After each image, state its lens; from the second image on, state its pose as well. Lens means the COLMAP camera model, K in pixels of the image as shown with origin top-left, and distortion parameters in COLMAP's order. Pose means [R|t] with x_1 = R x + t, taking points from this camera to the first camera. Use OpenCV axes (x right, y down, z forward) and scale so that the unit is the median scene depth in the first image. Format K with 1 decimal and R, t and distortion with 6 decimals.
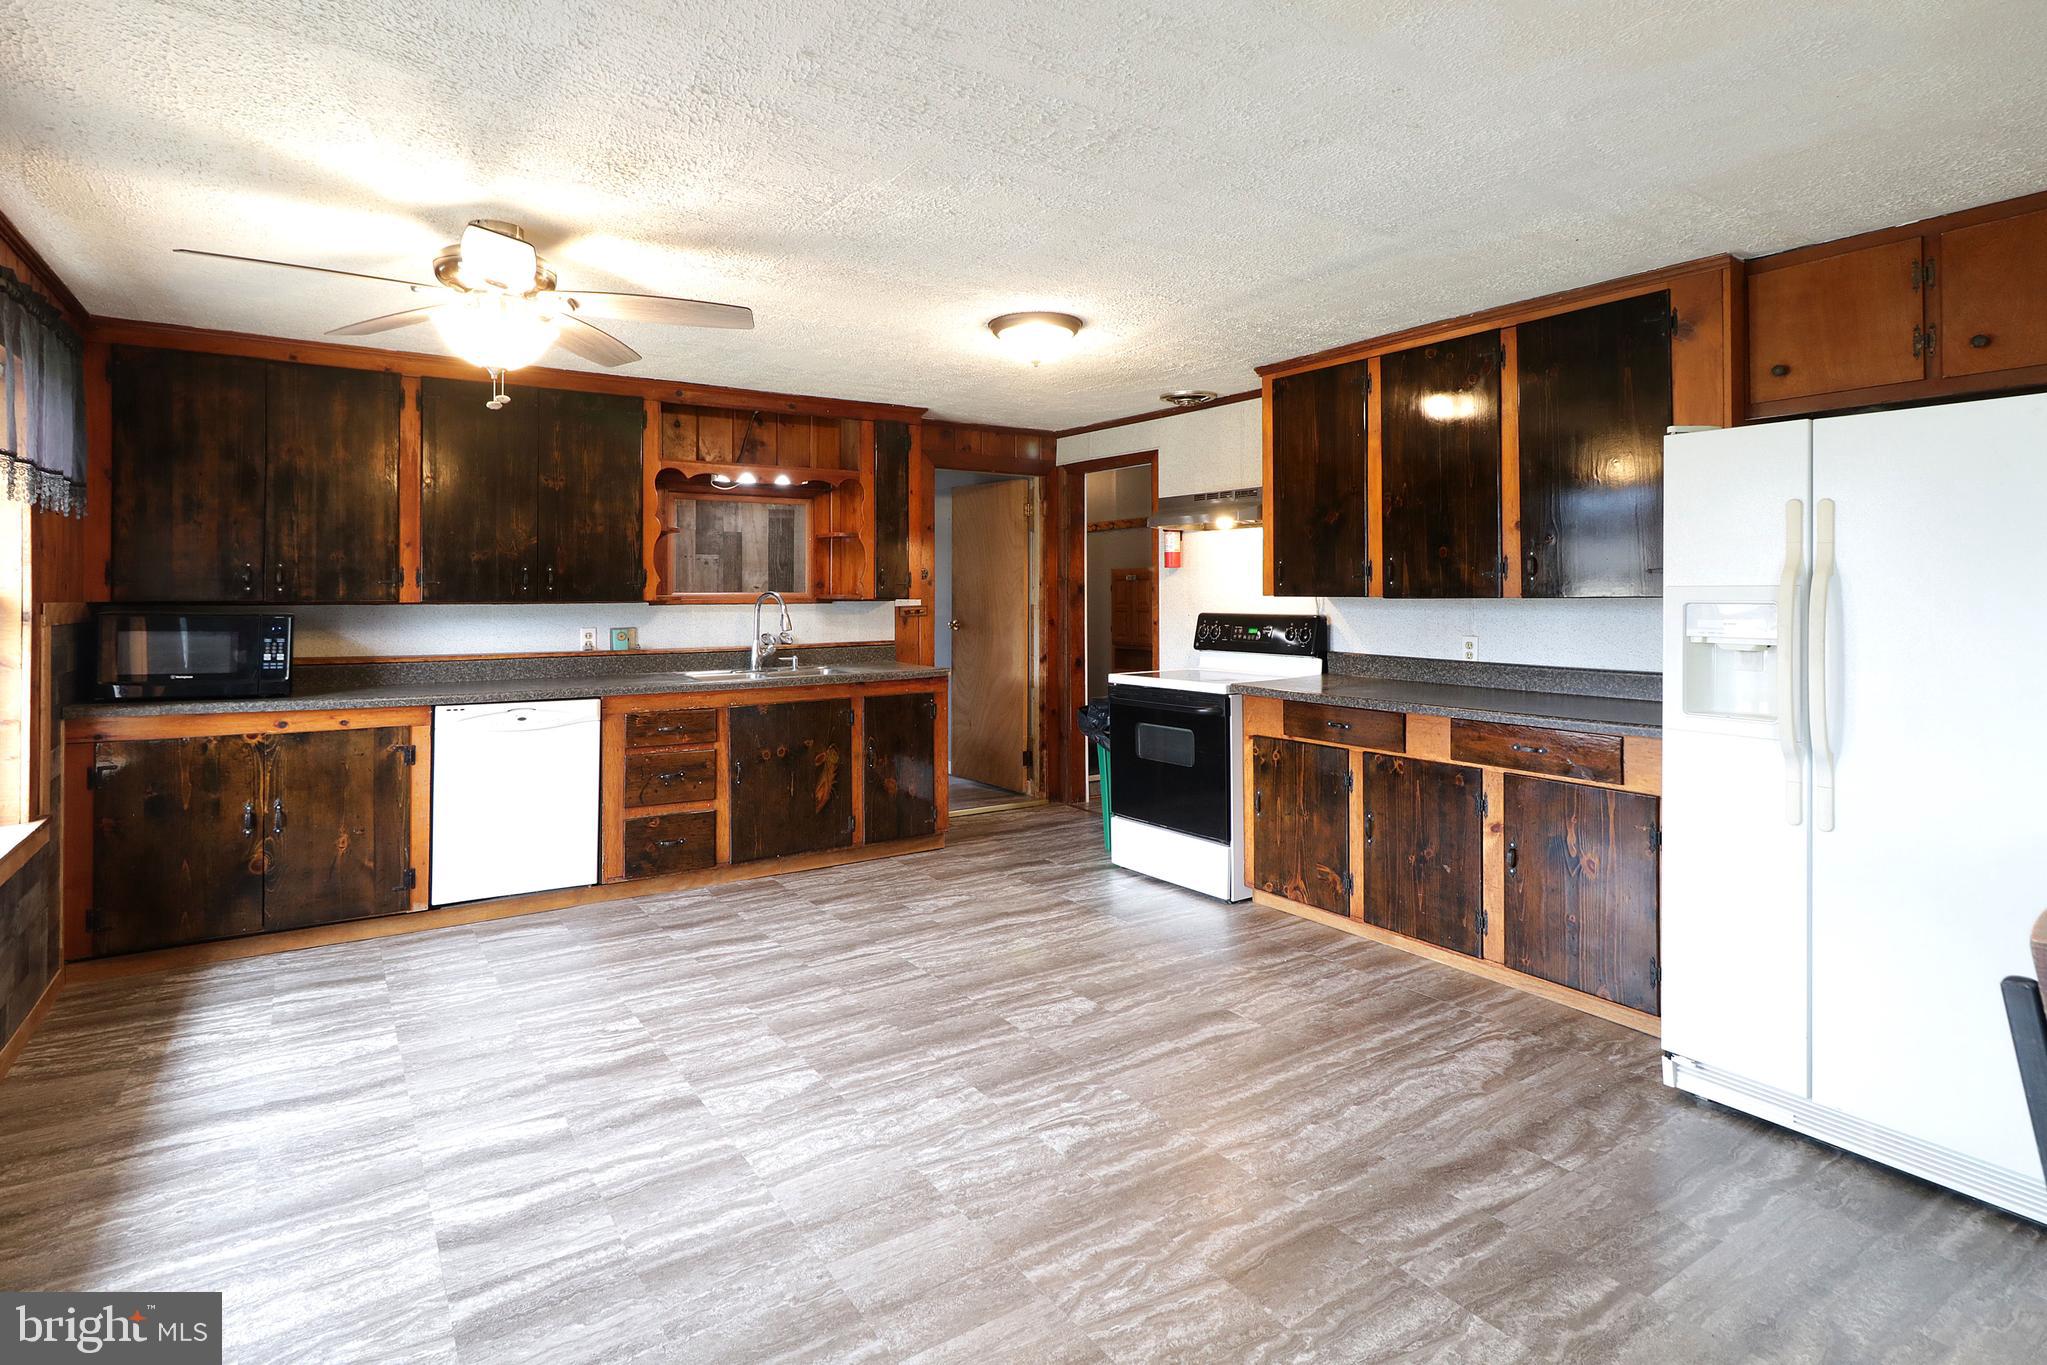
lens RADIAL K [[1041.0, 0, 1018.9], [0, 1041.0, 590.9], [0, 0, 1]] dist [-0.002997, 0.004133]
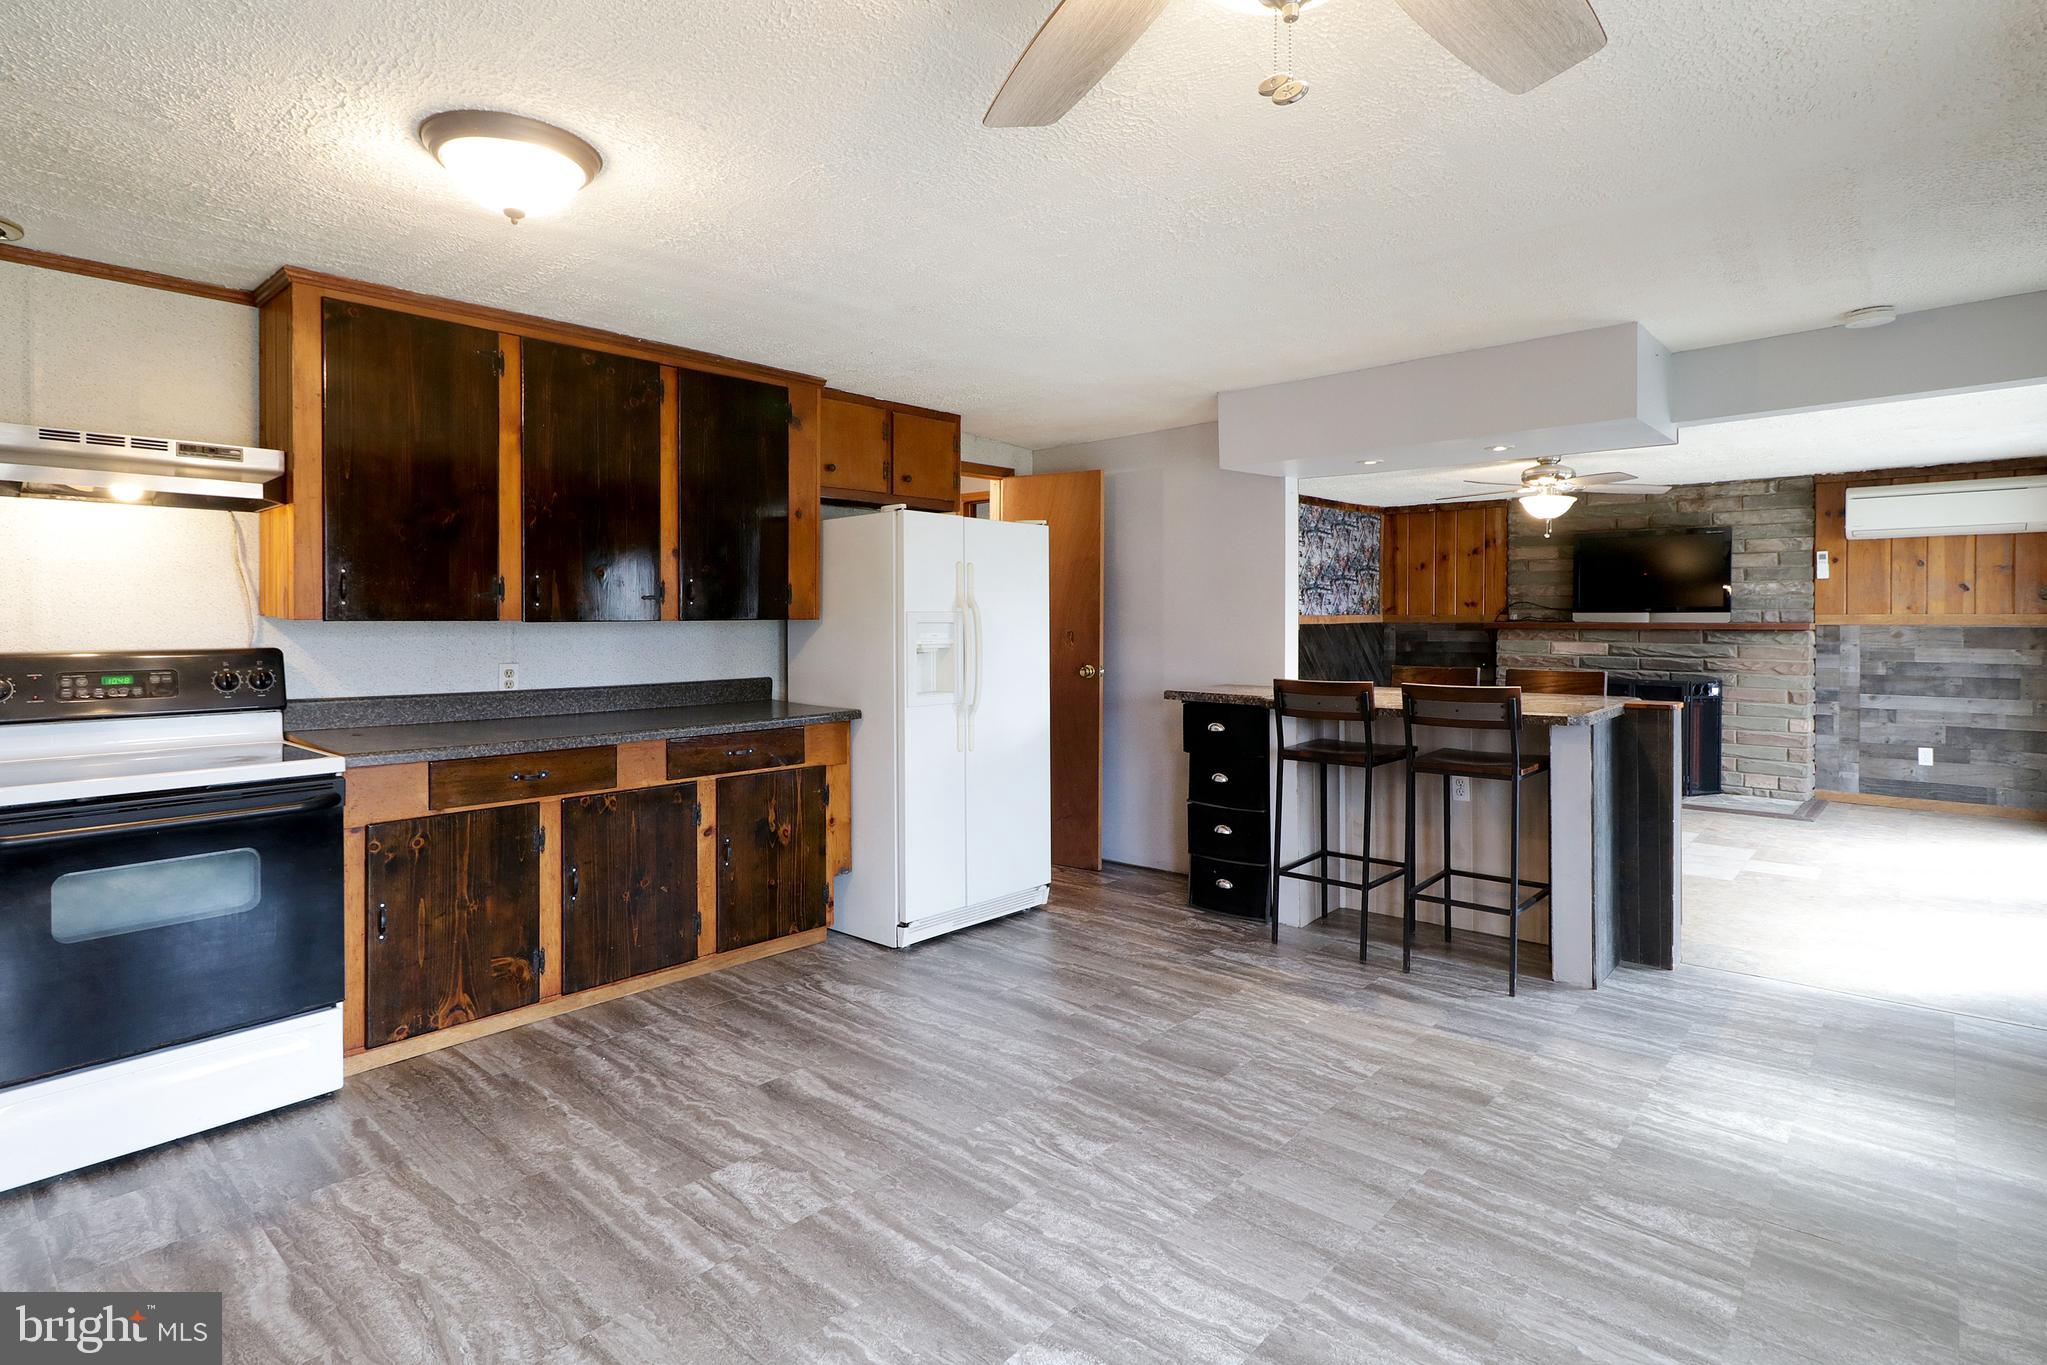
lens RADIAL K [[1041.0, 0, 1022.6], [0, 1041.0, 626.6], [0, 0, 1]] dist [-0.002997, 0.004133]
pose [[-0.250695, -0.007840, 0.968034, -0.618682], [-0.002928, 0.999969, 0.007340, 0.003907], [-0.968062, -0.000994, -0.250710, 0.875148]]
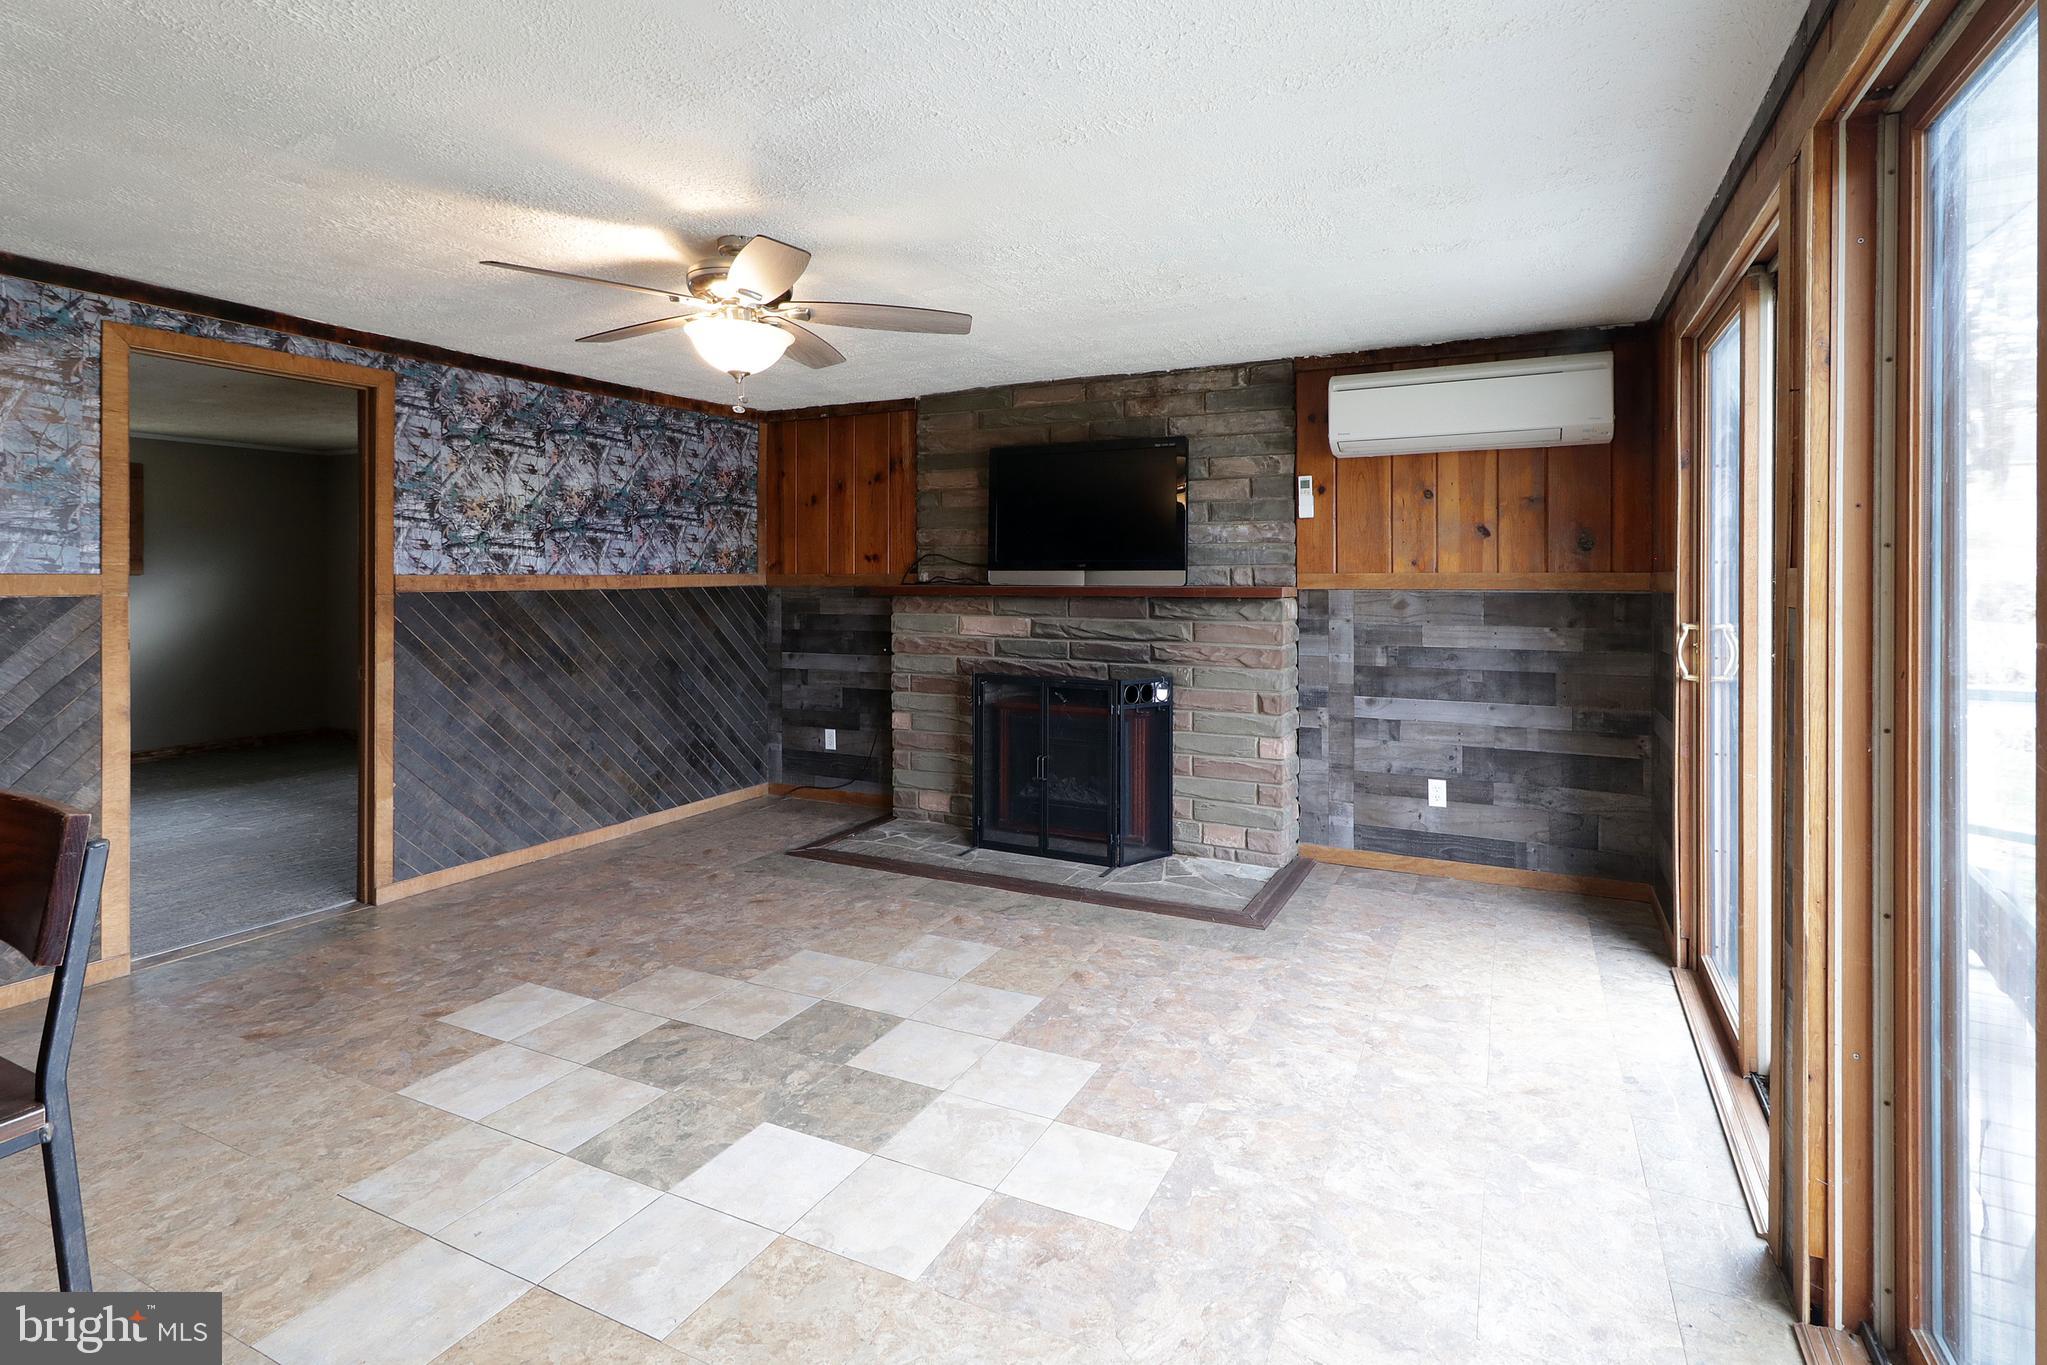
lens RADIAL K [[988.3, 0, 1033.6], [0, 988.3, 578.0], [0, 0, 1]] dist [0.008339, -0.001910]
pose [[-0.496527, 0.000447, 0.868021, 0.014208], [-0.000754, 0.999999, -0.000947, -0.001617], [-0.868021, -0.001125, -0.496526, -0.179236]]
